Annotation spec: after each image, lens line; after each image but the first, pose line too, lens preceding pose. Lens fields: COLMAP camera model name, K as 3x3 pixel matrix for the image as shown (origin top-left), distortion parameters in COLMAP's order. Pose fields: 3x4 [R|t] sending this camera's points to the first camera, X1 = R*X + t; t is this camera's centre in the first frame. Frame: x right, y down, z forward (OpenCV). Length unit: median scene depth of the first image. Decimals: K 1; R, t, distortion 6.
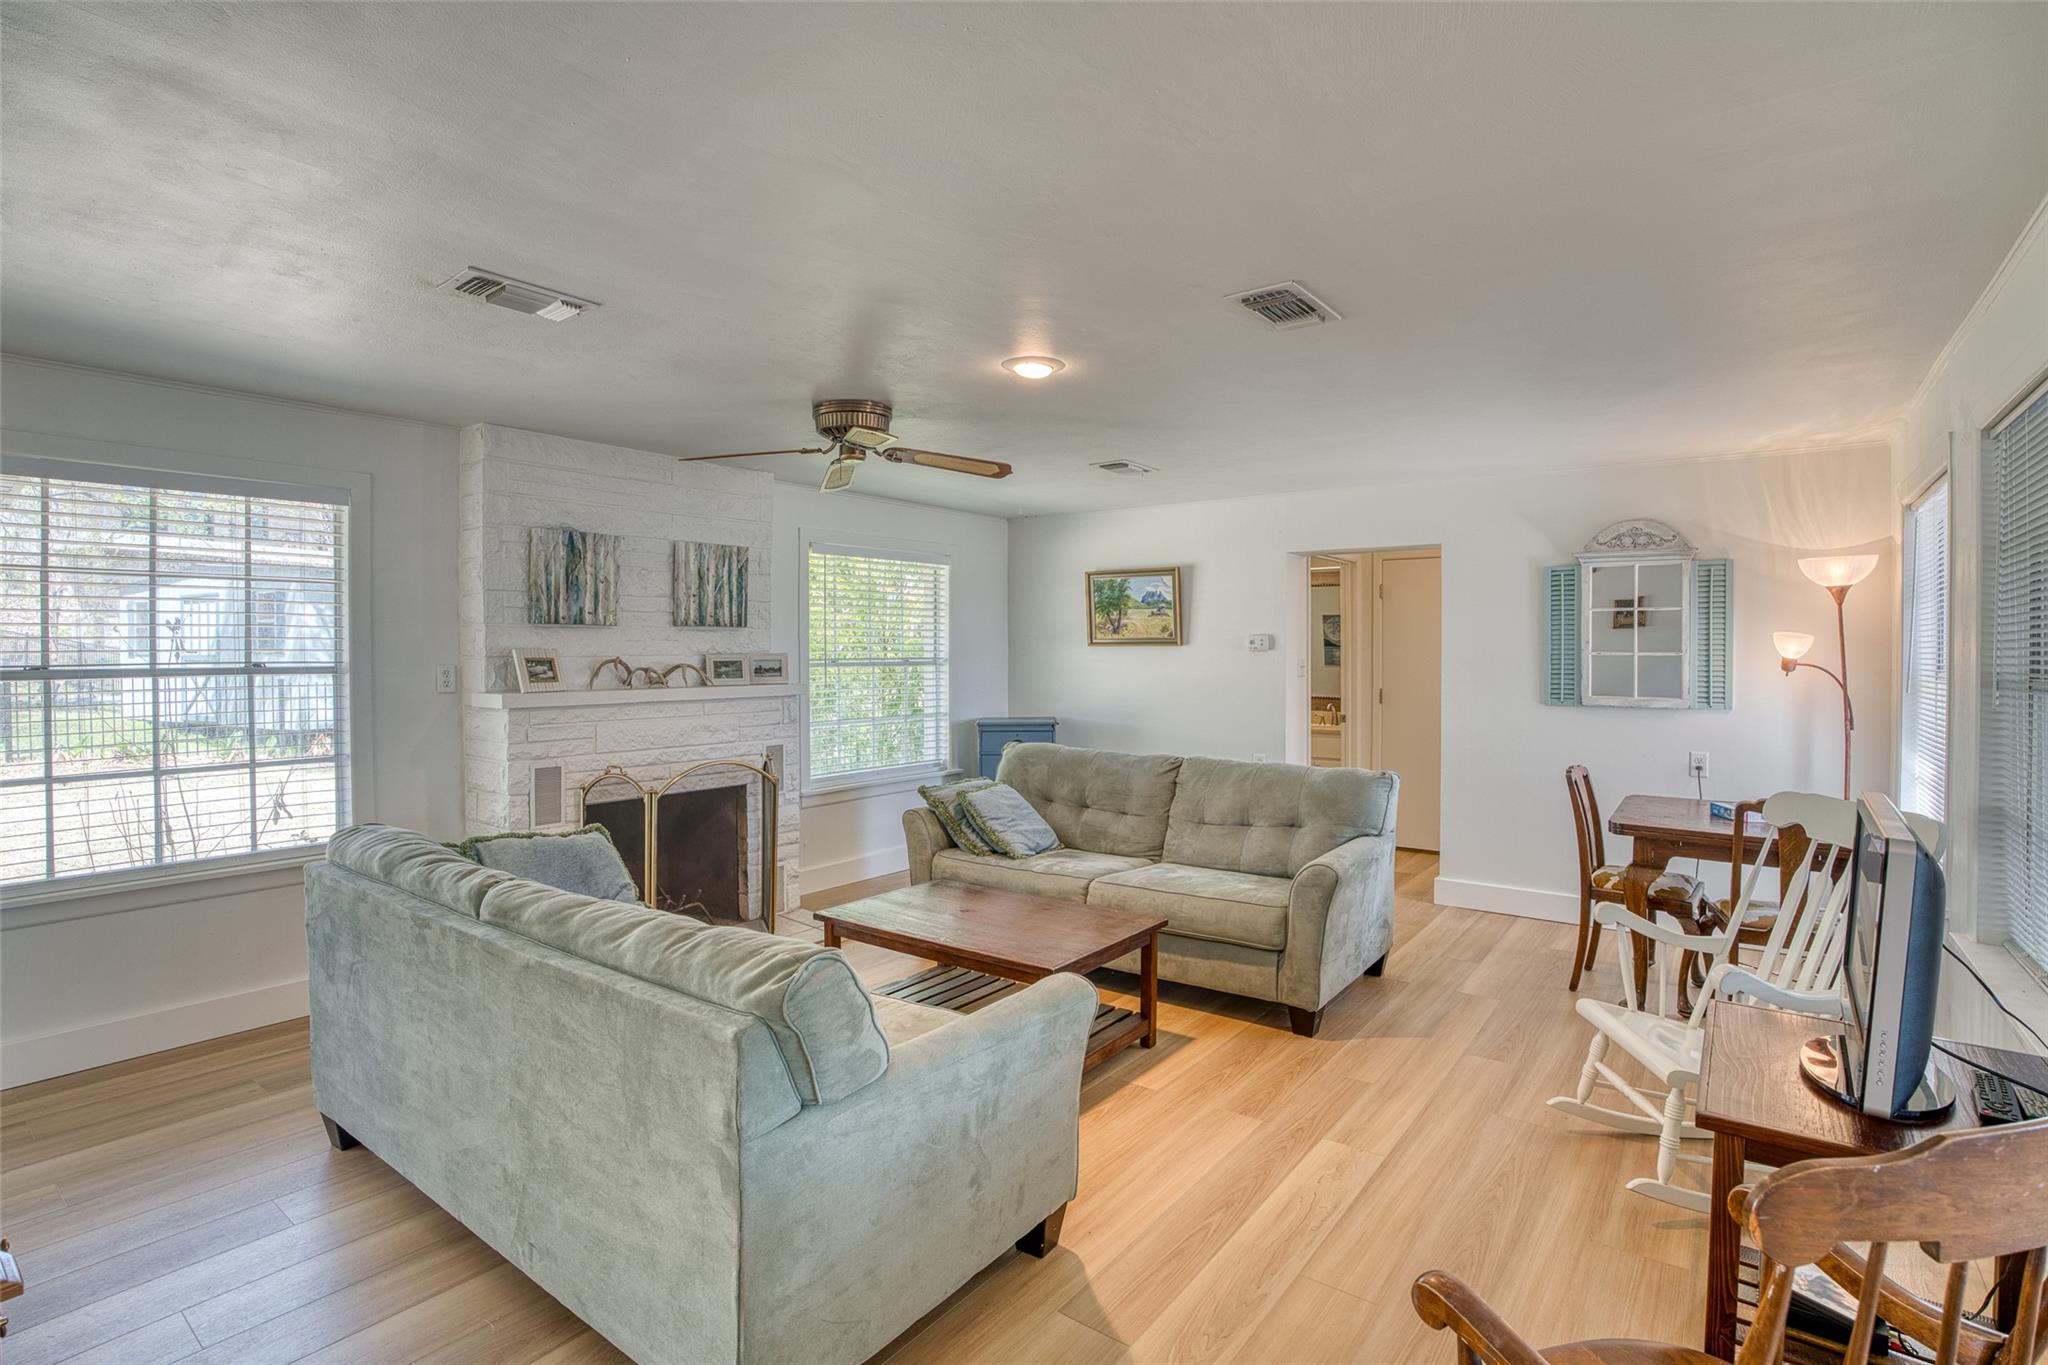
lens RADIAL K [[953.2, 0, 1027.4], [0, 953.2, 676.8], [0, 0, 1]] dist [-0.062250, 0.015046]
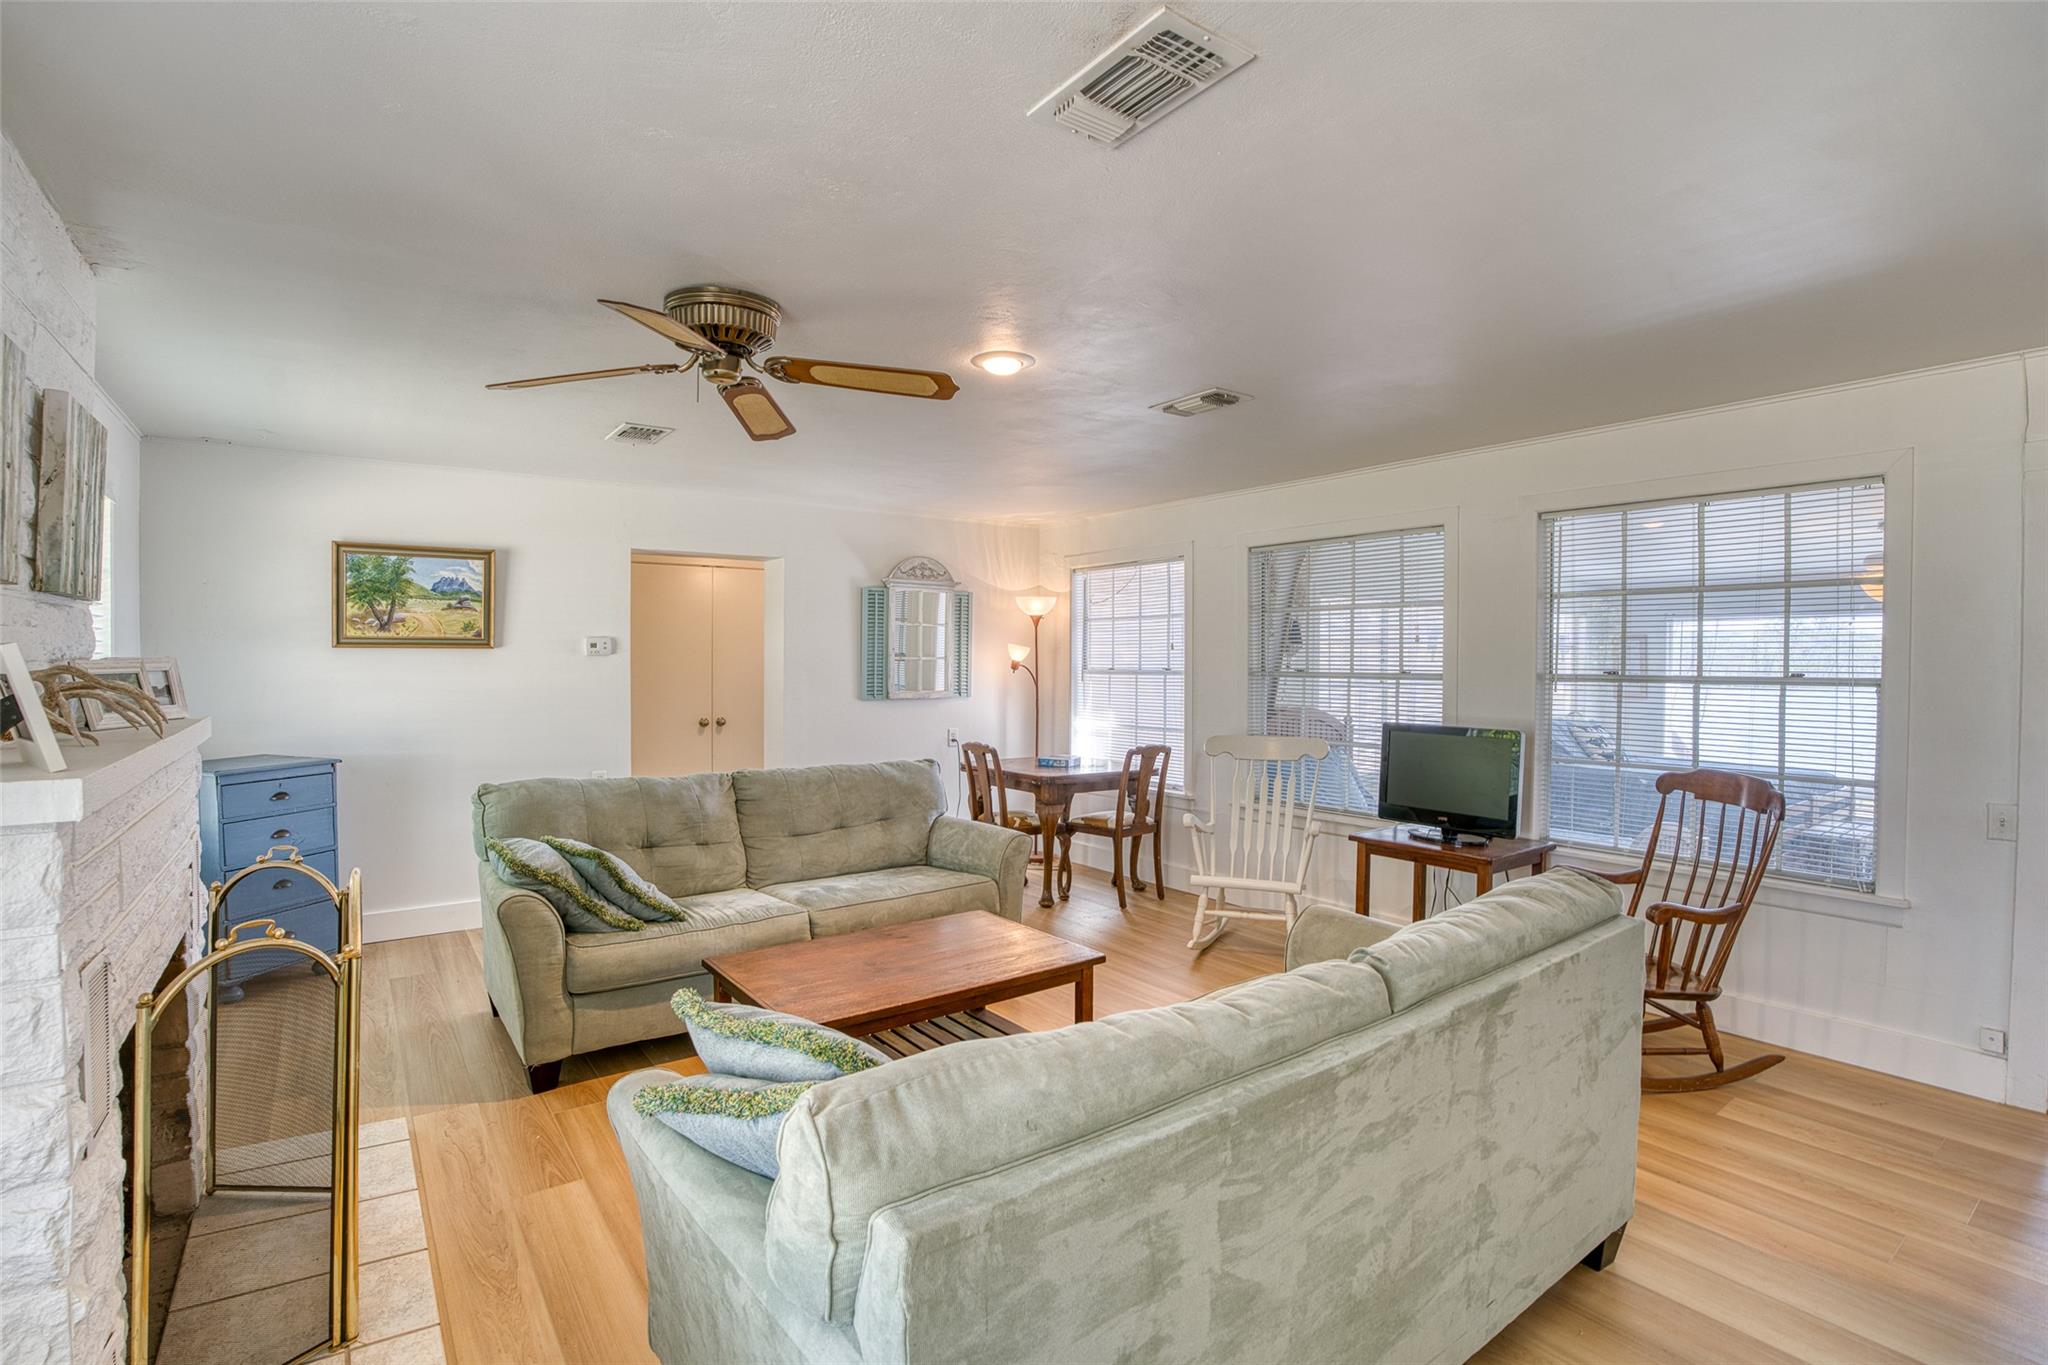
lens RADIAL K [[953.2, 0, 1031.9], [0, 953.2, 661.0], [0, 0, 1]] dist [-0.062250, 0.015046]
pose [[0.314471, -0.003348, 0.949261, -0.442476], [0.021754, 0.999757, -0.003681, -0.009354], [-0.949018, 0.021808, 0.314467, 0.320307]]
